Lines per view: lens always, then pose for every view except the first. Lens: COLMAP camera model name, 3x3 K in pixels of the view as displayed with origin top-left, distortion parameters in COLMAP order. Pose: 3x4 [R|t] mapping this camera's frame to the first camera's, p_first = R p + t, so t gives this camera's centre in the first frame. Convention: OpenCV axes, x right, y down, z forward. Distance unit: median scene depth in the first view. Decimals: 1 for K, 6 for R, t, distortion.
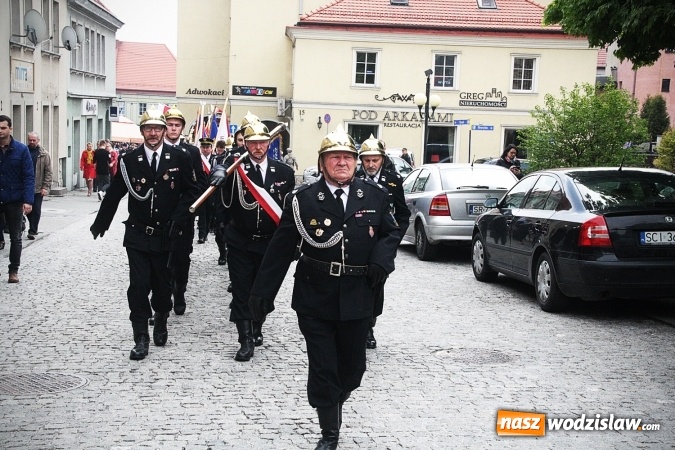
lens RADIAL K [[1111.4, 0, 337.5], [0, 1111.4, 225.0], [0, 0, 1]] dist [0.146288, 0.817295]
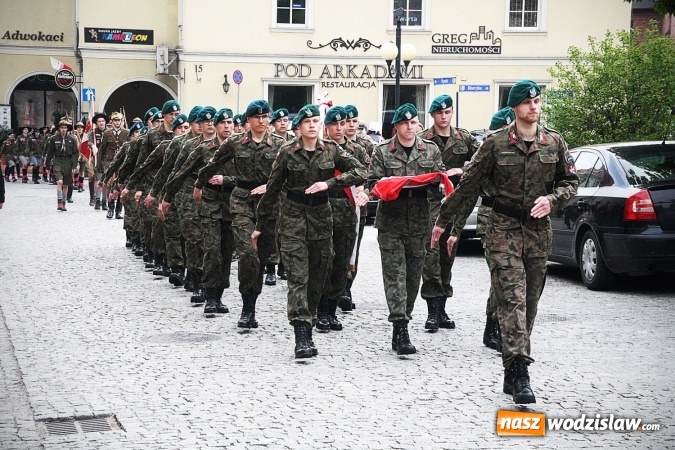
lens RADIAL K [[1946.3, 0, 337.5], [0, 1946.3, 225.0], [0, 0, 1]] dist [0.726304, 1.935288]
pose [[0.996640, -0.029208, 0.076523, -0.041708], [0.030158, 0.999481, -0.011301, 0.008227], [-0.076153, 0.013571, 0.997004, -0.176540]]
